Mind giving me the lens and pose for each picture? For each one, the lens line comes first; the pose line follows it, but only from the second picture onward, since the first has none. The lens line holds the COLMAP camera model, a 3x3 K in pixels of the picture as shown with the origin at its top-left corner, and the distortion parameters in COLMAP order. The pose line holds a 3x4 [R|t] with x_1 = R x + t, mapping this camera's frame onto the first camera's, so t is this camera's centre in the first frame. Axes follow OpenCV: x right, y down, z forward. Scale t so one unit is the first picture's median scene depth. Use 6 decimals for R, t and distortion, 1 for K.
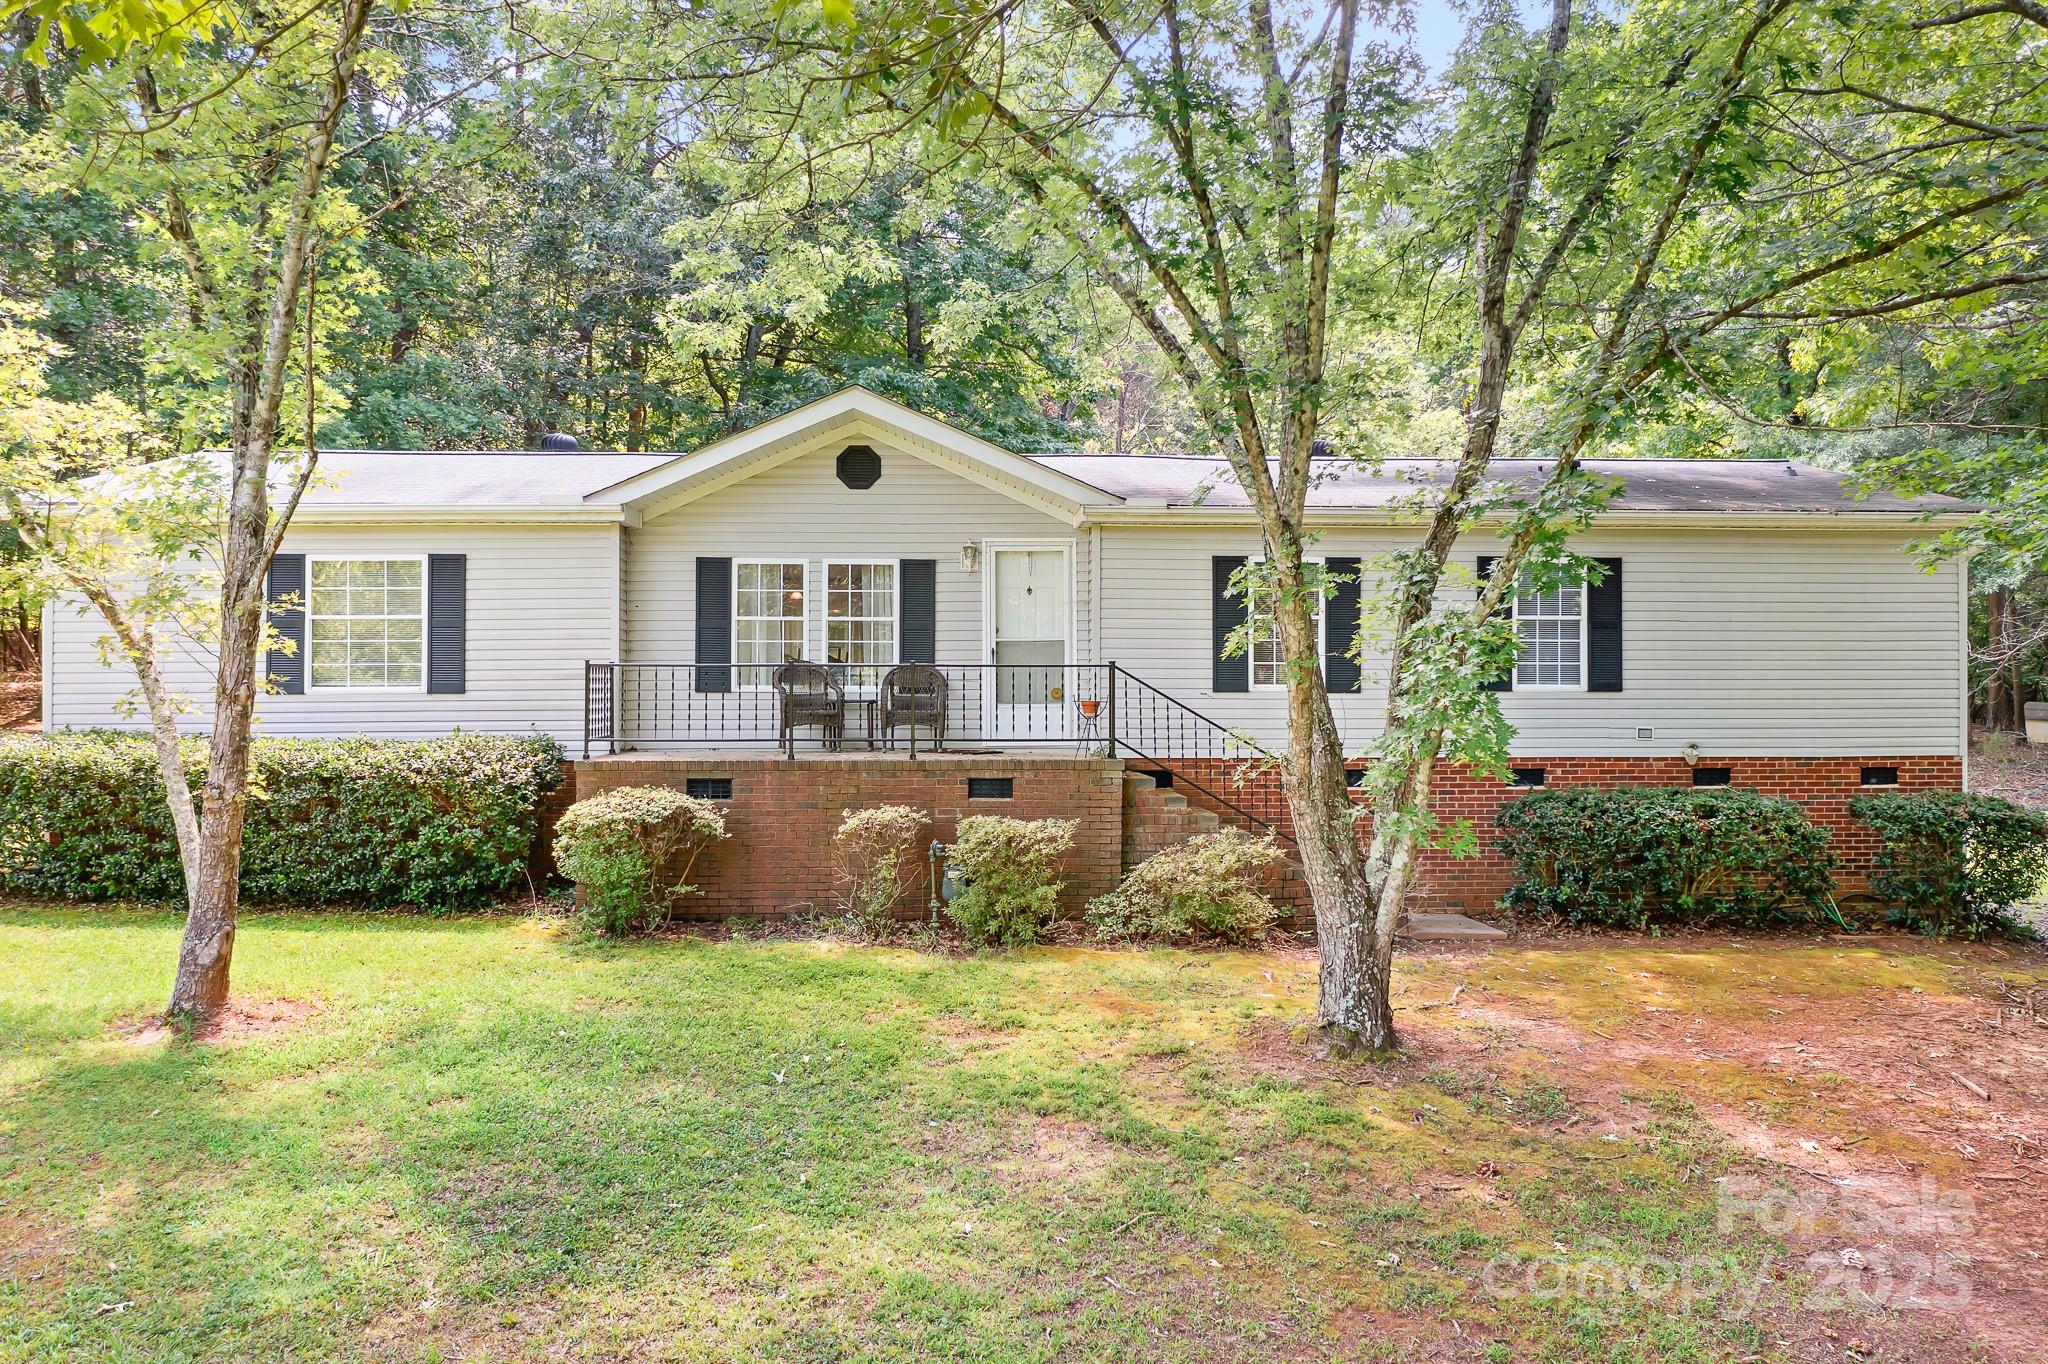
lens RADIAL K [[1664.4, 0, 1024.0], [0, 1664.4, 682.0], [0, 0, 1]] dist [-0.009081, -0.001371]
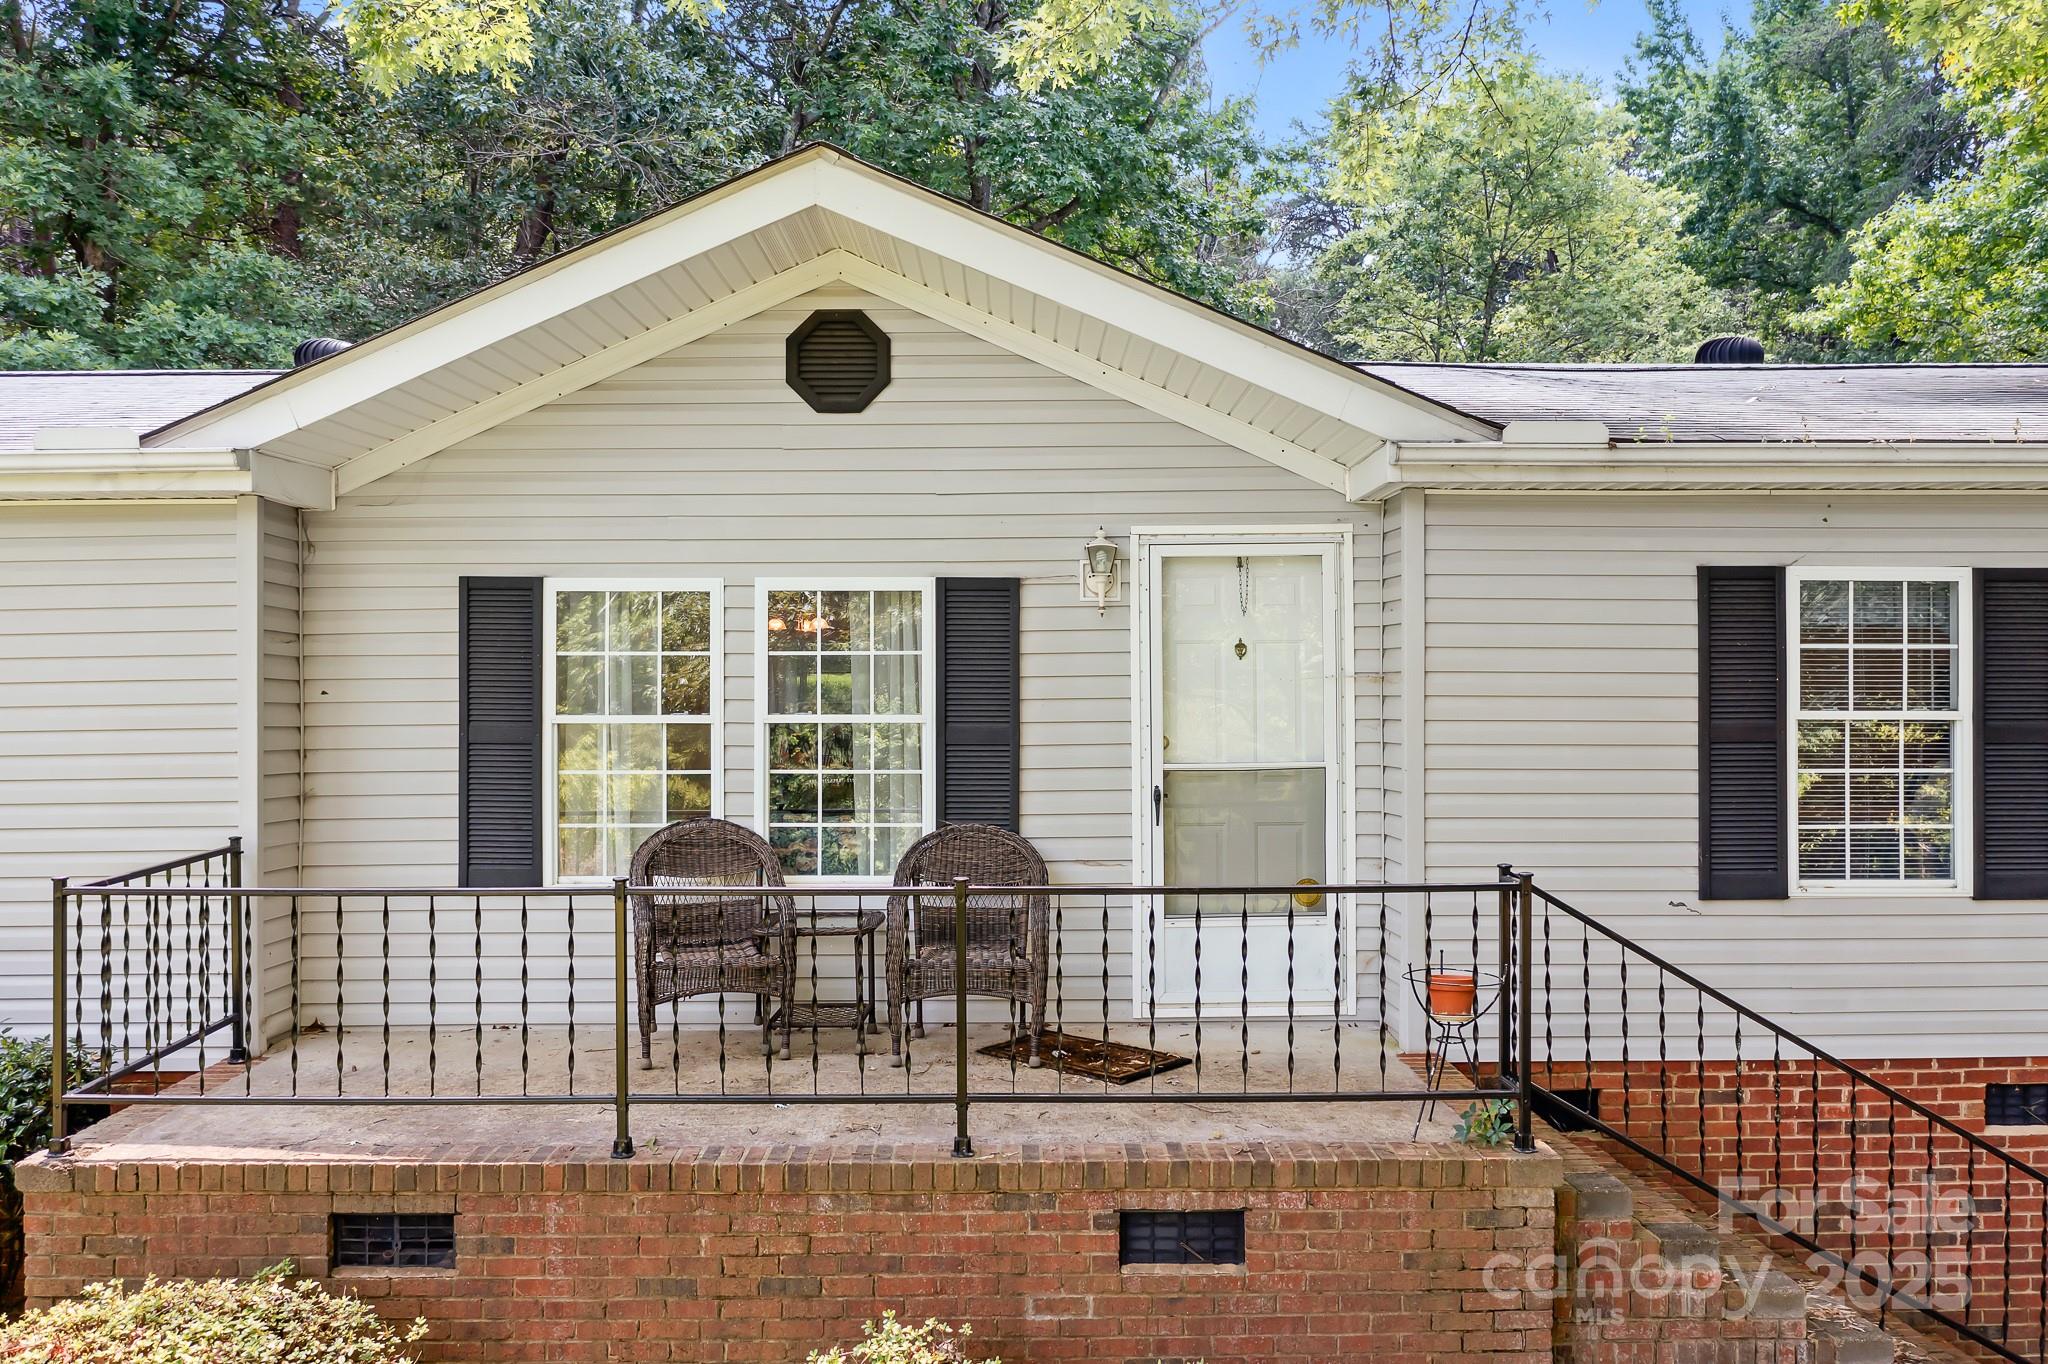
lens RADIAL K [[1664.4, 0, 1024.0], [0, 1664.4, 682.0], [0, 0, 1]] dist [-0.009081, -0.001371]
pose [[0.998961, -0.003762, -0.045417, -0.033373], [0.004401, 0.999892, 0.013989, -0.053432], [0.045360, -0.014175, 0.998870, 0.581736]]
